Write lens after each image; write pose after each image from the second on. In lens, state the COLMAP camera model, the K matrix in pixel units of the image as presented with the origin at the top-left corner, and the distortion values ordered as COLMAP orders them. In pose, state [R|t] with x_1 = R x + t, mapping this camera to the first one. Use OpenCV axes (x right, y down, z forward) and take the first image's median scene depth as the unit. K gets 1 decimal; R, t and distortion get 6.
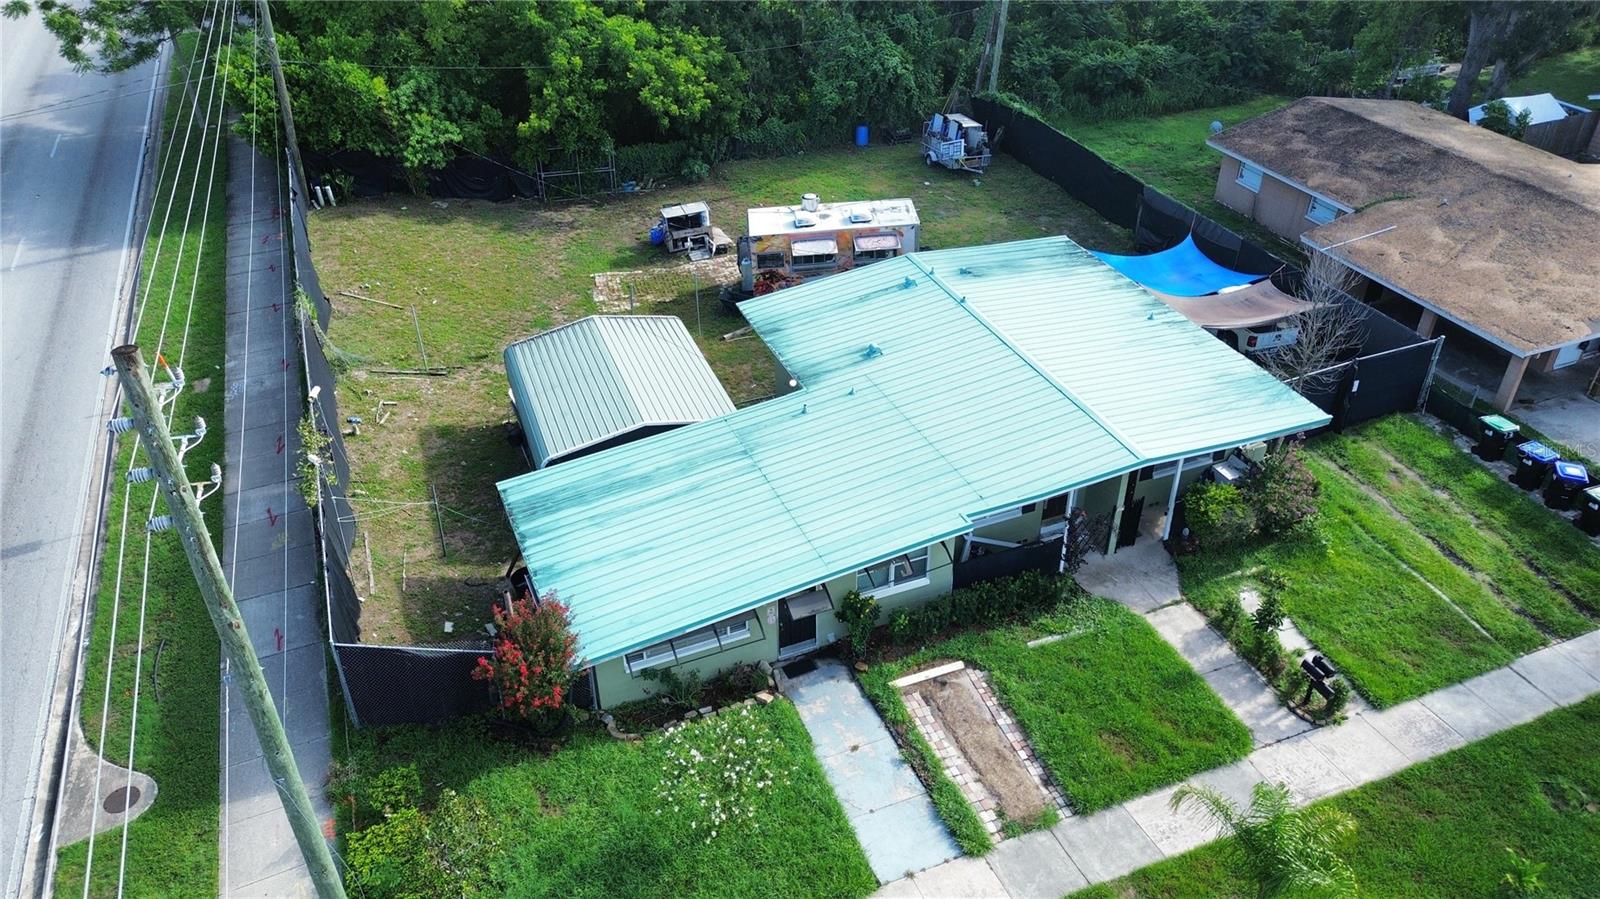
lens RADIAL K [[1132.5, 0, 802.6], [0, 1132.5, 448.8], [0, 0, 1]] dist [0.062111, -0.054697]
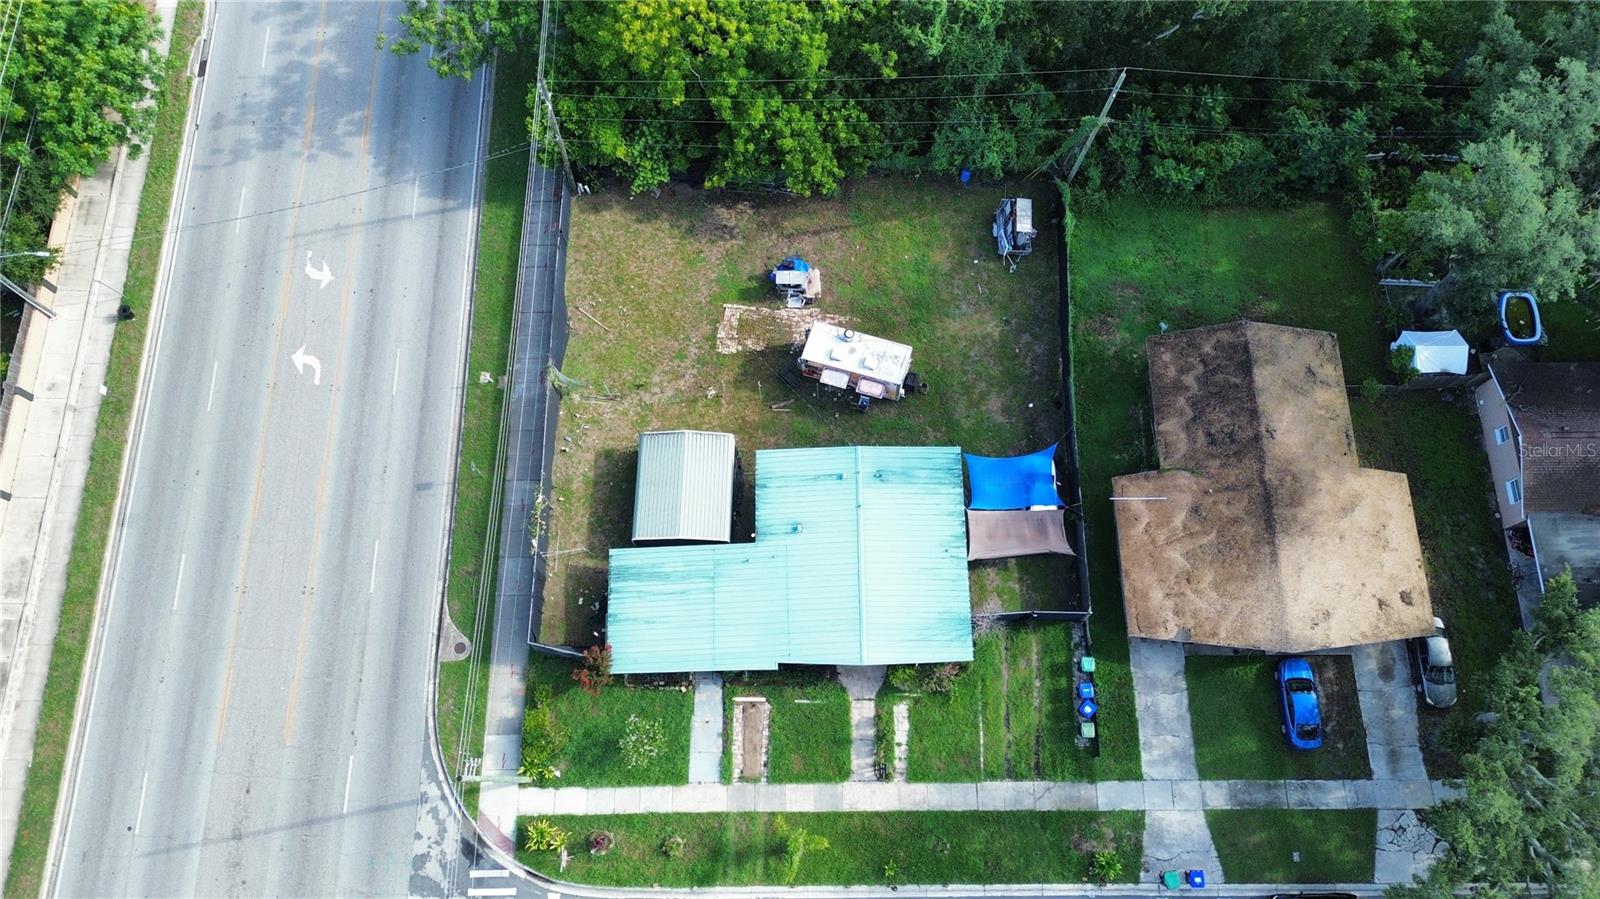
lens RADIAL K [[1132.5, 0, 801.3], [0, 1132.5, 453.6], [0, 0, 1]] dist [0.062111, -0.054697]
pose [[0.927862, 0.352915, -0.120511, 0.246637], [-0.207560, 0.757192, 0.619338, -1.345419], [0.309823, -0.549647, 0.775821, -0.452071]]
